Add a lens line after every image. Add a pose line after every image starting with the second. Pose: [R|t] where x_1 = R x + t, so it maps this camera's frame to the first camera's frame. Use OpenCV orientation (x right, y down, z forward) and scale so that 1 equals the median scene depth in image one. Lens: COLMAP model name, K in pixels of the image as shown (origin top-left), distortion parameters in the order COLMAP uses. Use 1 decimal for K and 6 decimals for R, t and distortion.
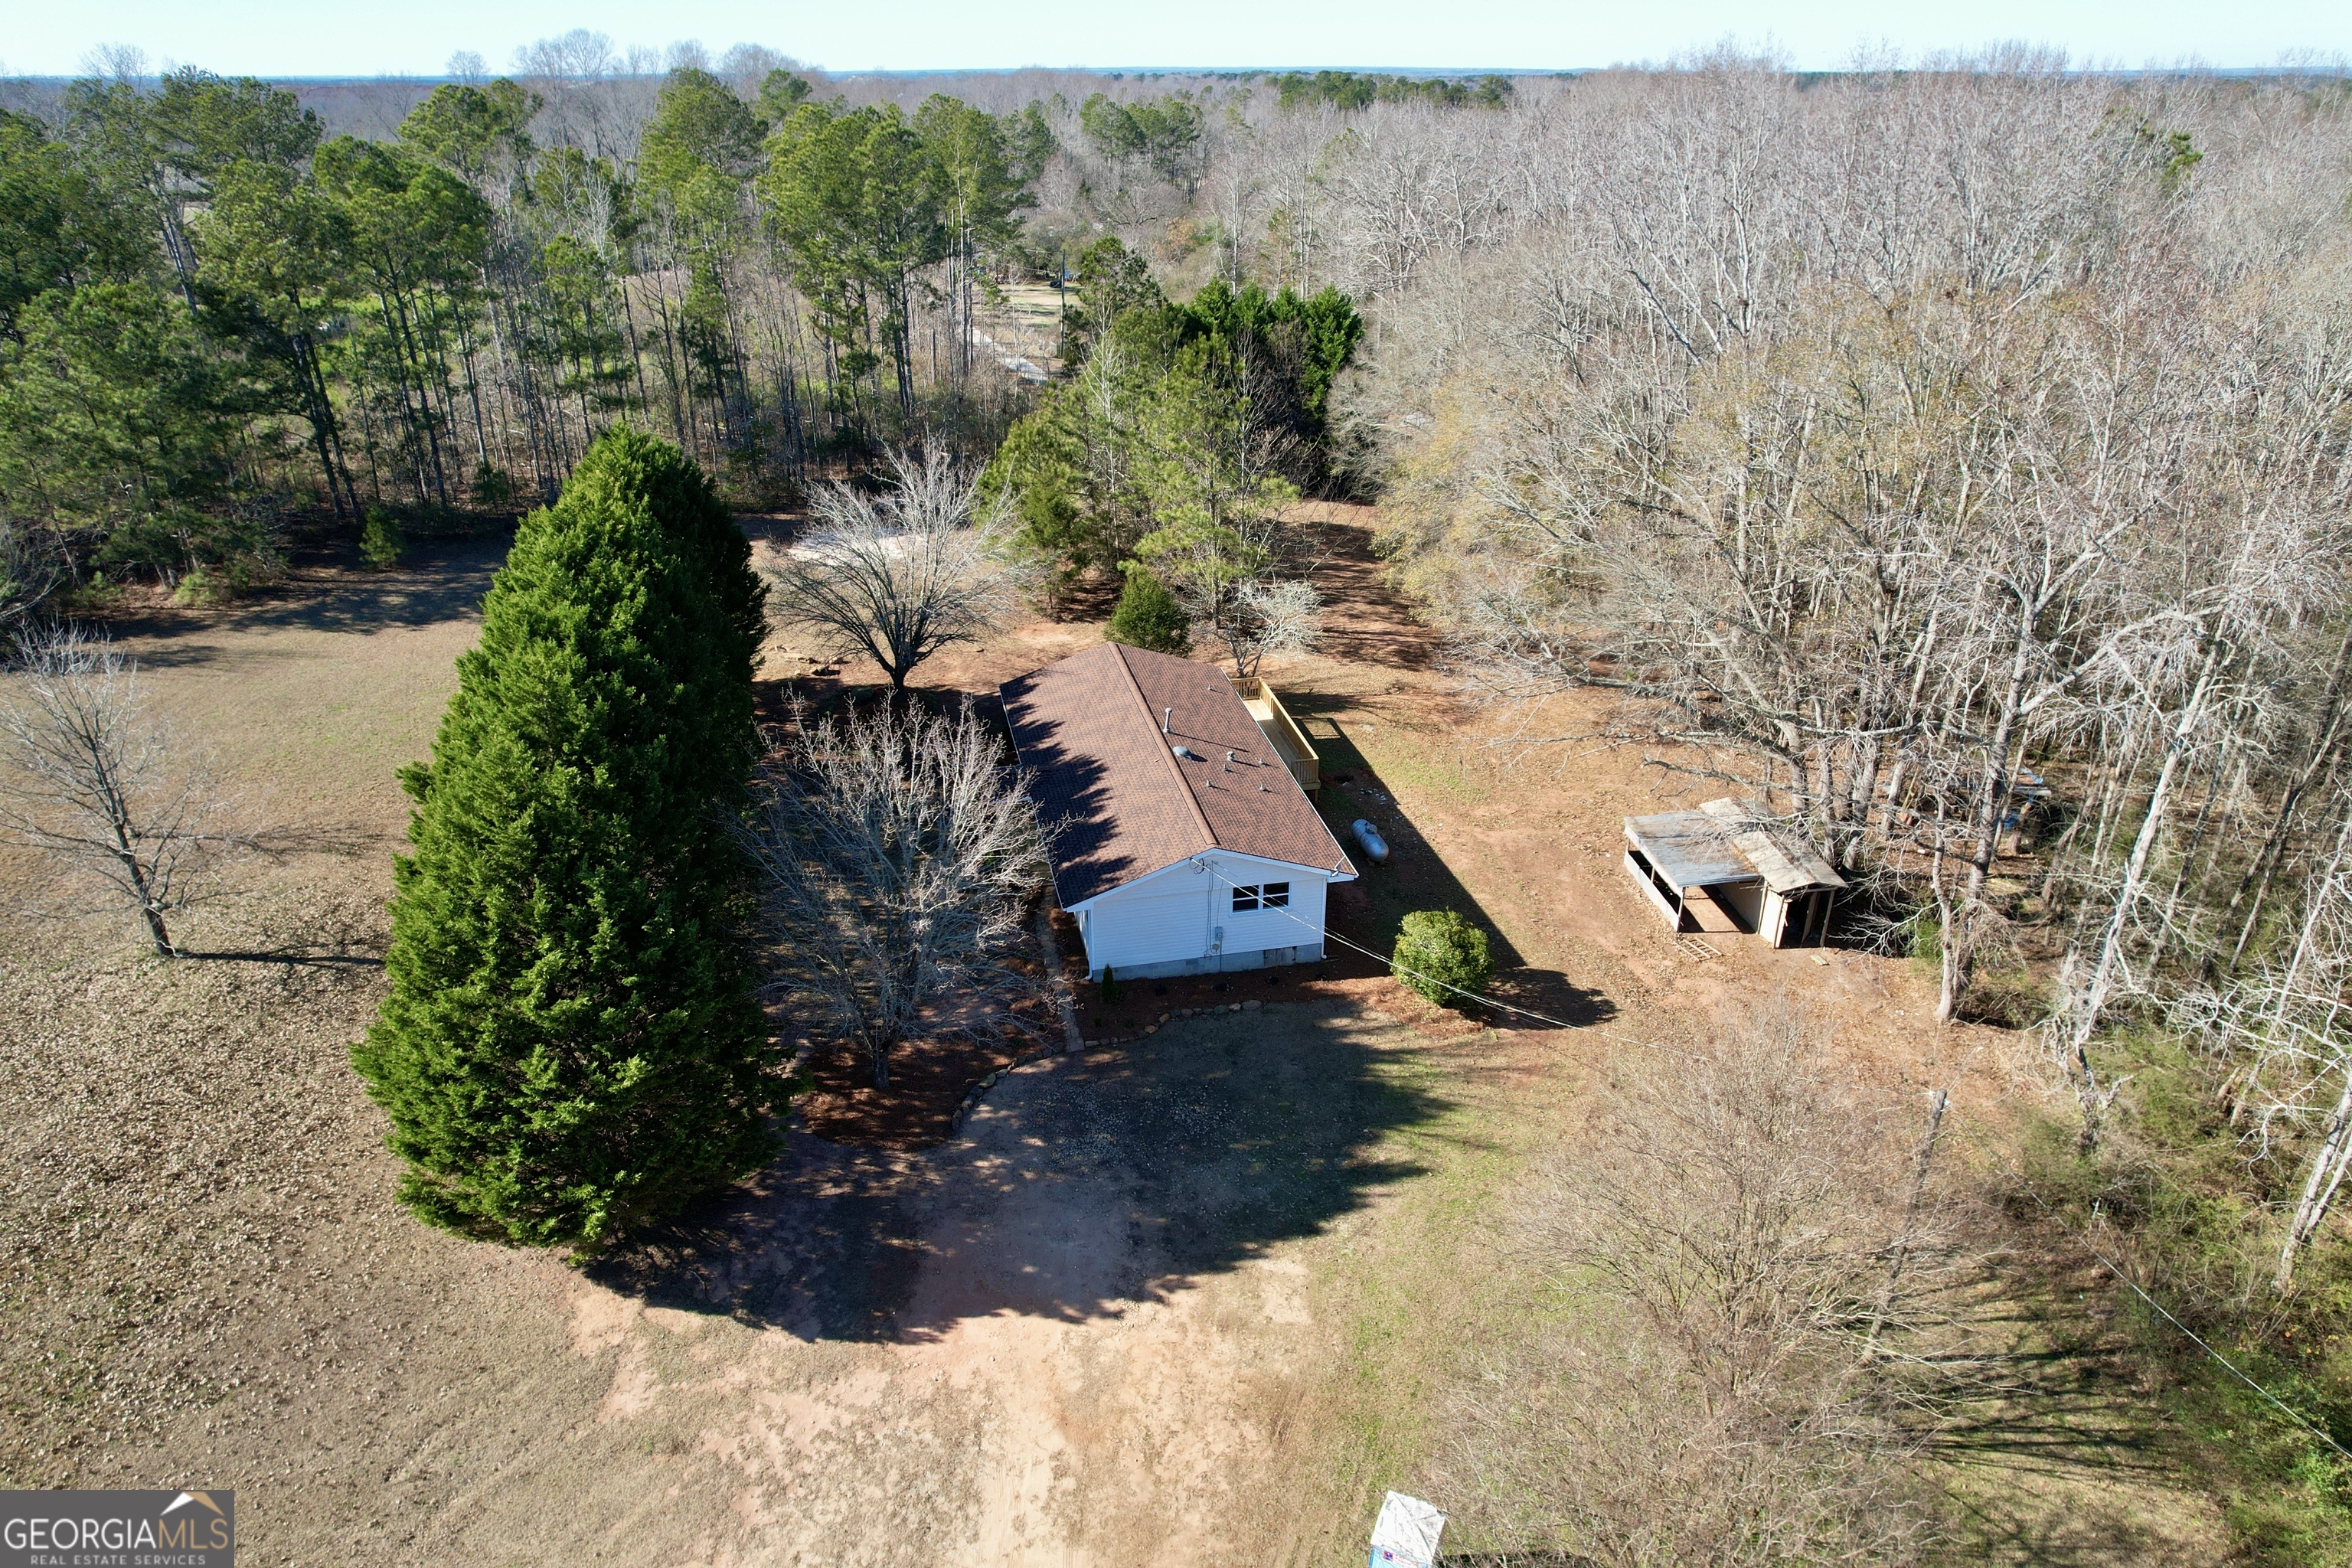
lens RADIAL K [[1500.3, 0, 1182.6], [0, 1500.3, 787.9], [0, 0, 1]] dist [-0.073597, 0.063261]
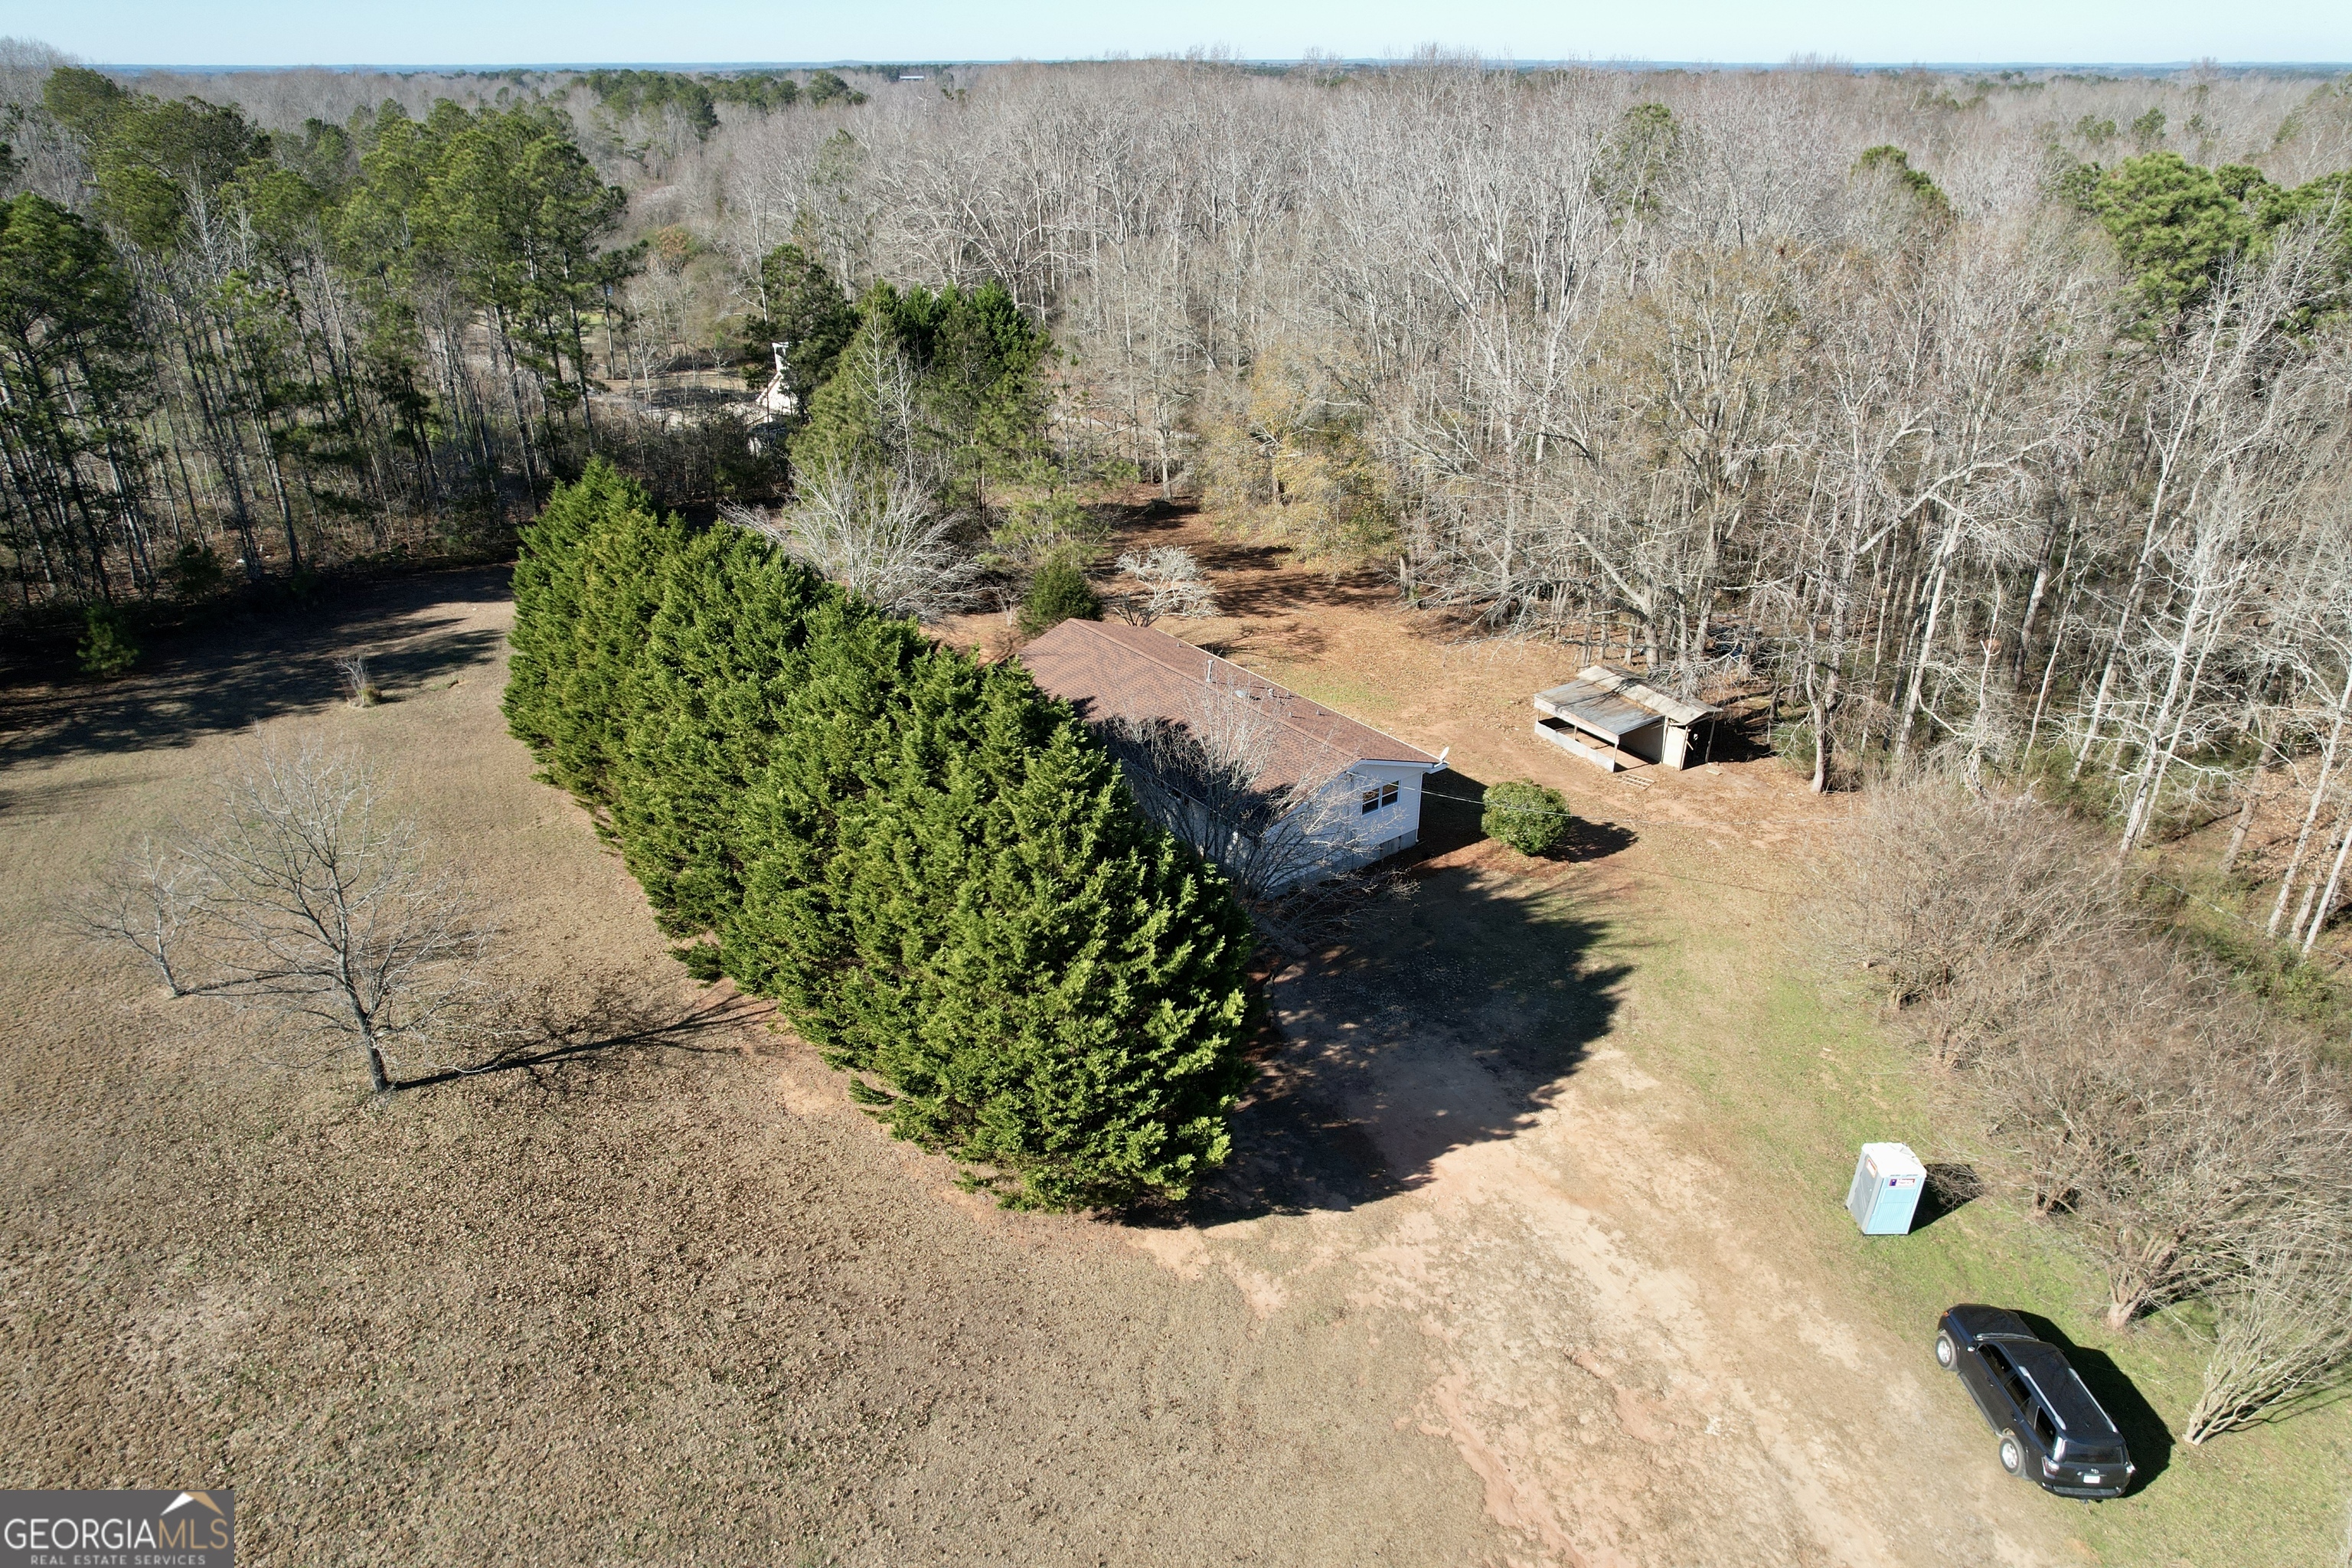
lens RADIAL K [[1506.4, 0, 1176.0], [0, 1506.4, 784.0], [0, 0, 1]] dist [-0.076851, 0.061085]
pose [[0.903479, -0.187276, 0.385557, -0.553627], [0.186912, 0.981610, 0.038803, -0.012751], [-0.385733, 0.037007, 0.921868, -0.014292]]
